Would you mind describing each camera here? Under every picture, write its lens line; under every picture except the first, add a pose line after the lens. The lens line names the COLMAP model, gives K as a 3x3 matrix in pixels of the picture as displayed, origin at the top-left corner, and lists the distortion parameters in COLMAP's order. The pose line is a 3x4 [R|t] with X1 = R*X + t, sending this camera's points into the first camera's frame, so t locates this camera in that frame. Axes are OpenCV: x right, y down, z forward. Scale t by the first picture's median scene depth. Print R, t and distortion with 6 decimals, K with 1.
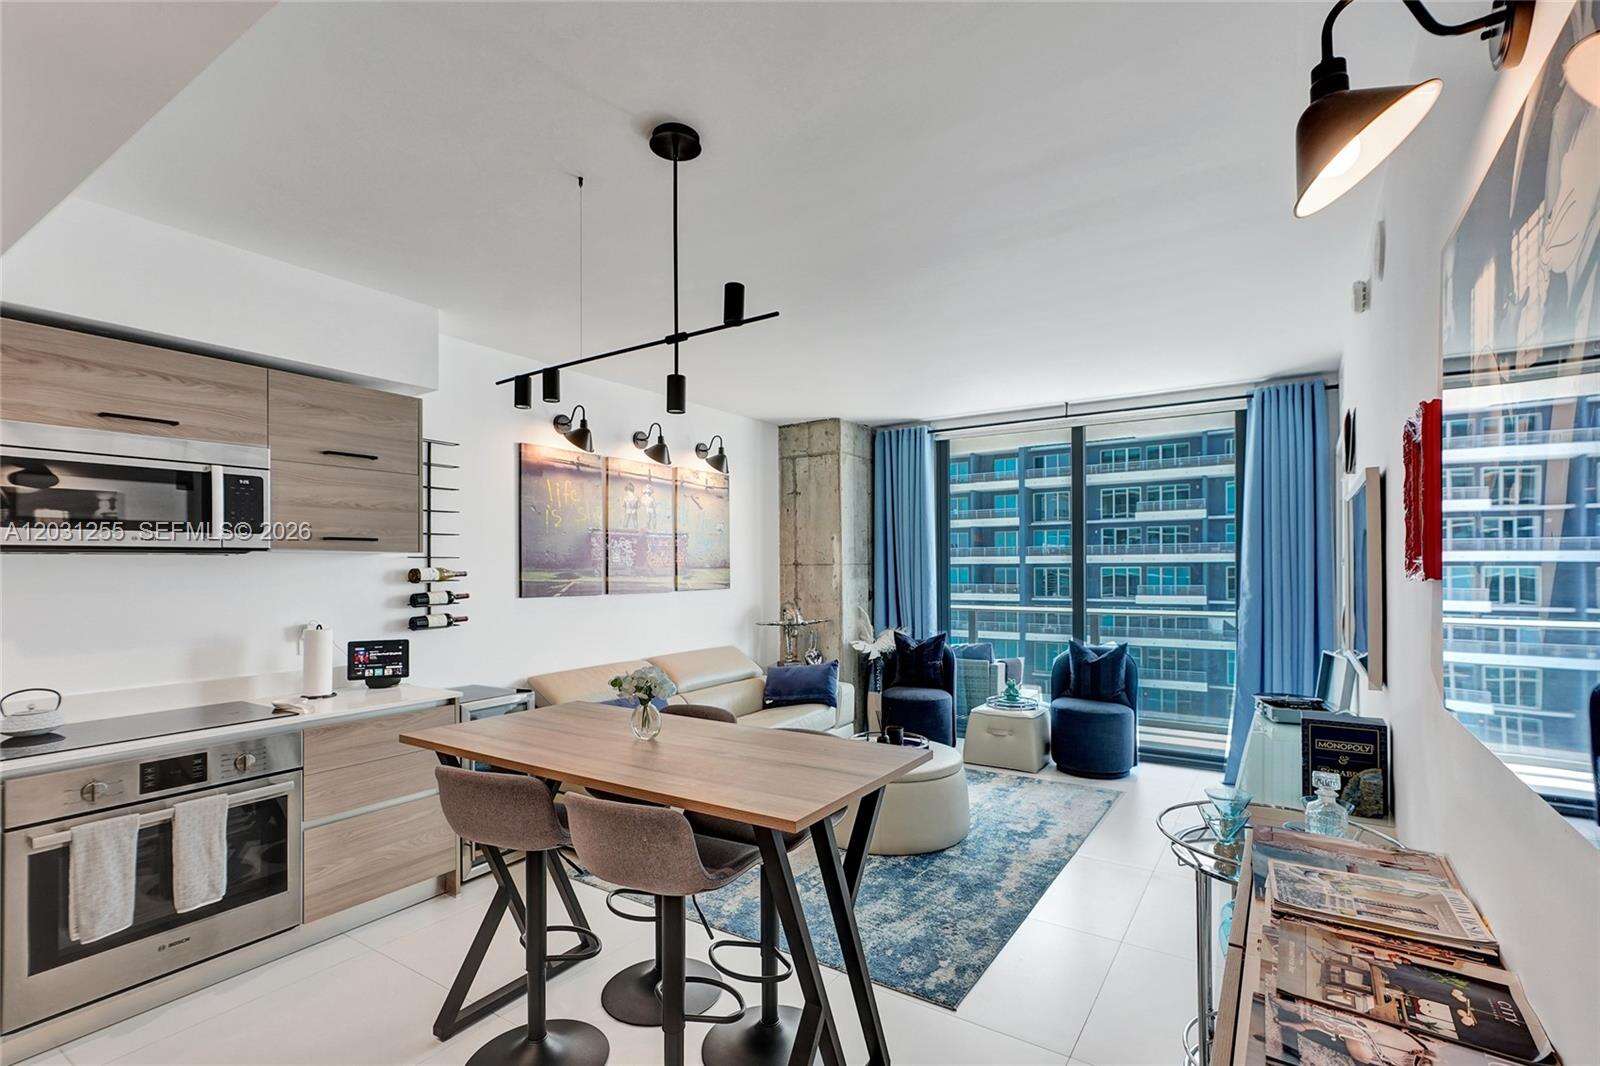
lens RADIAL K [[739.4, 0, 815.4], [0, 739.4, 560.6], [0, 0, 1]] dist [-0.000488, -0.000634]
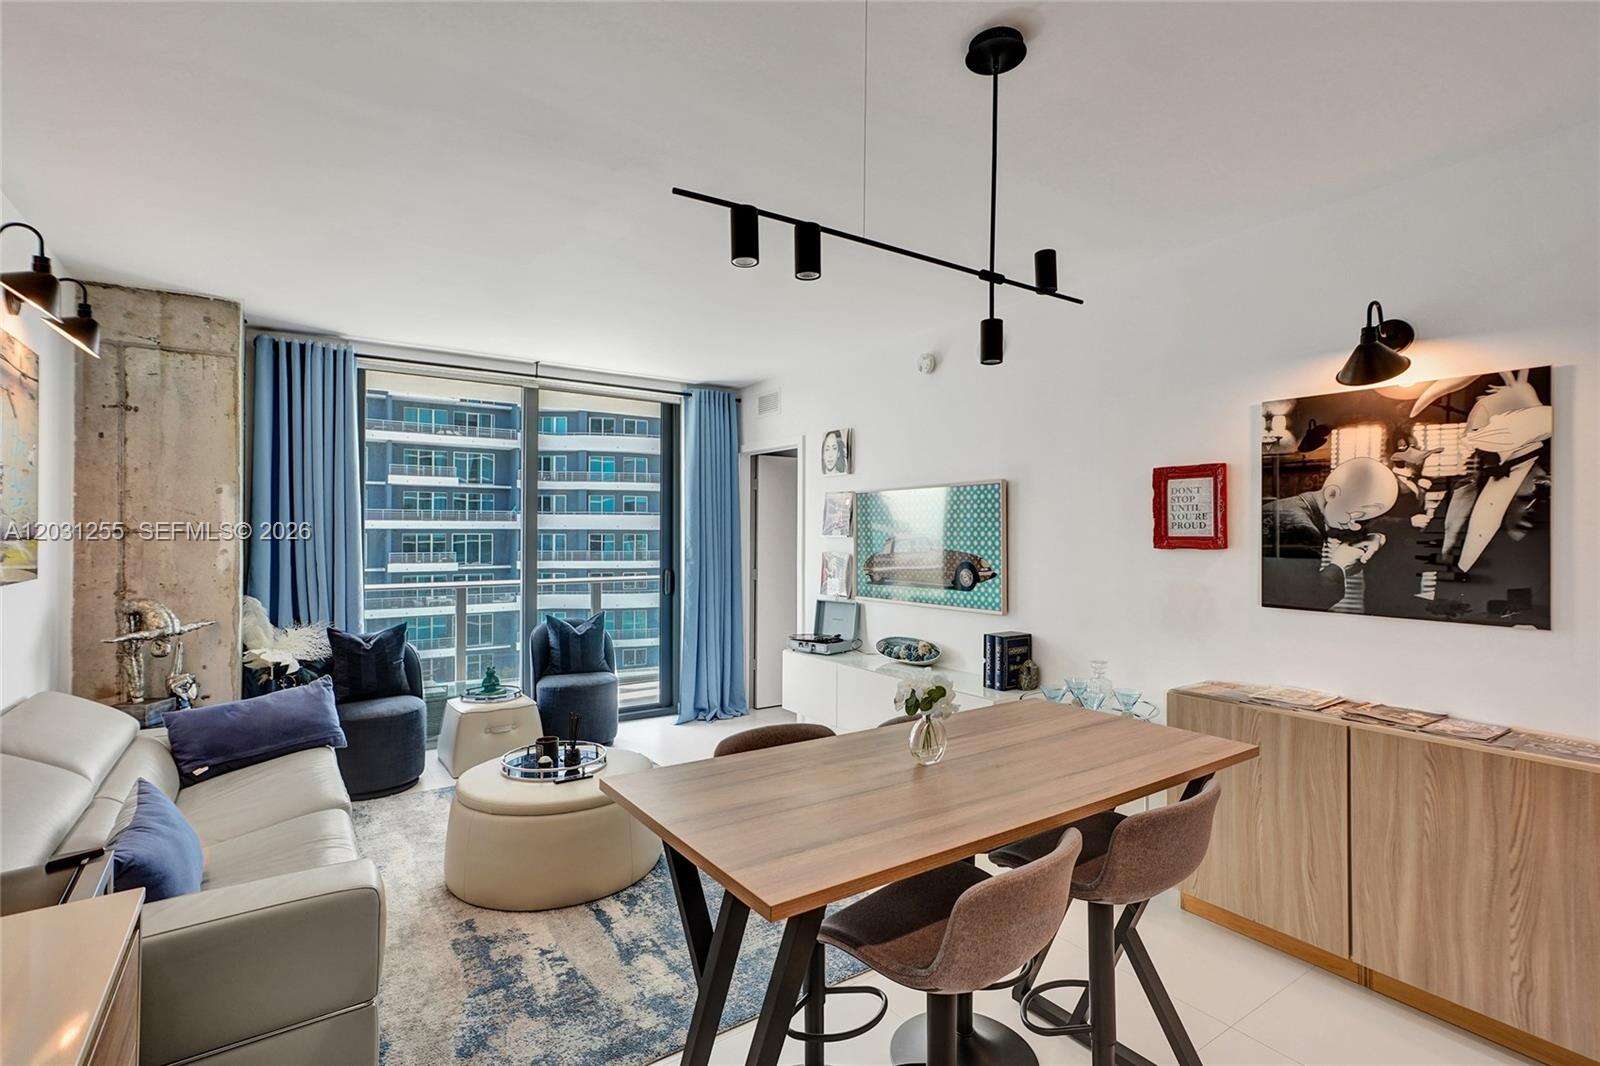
lens RADIAL K [[739.4, 0, 806.5], [0, 739.4, 531.1], [0, 0, 1]] dist [-0.000488, -0.000634]
pose [[0.379729, 0.006559, 0.925075, -0.383065], [-0.012385, 0.999921, -0.002006, -0.000964], [-0.925015, -0.010695, 0.379780, 0.315523]]
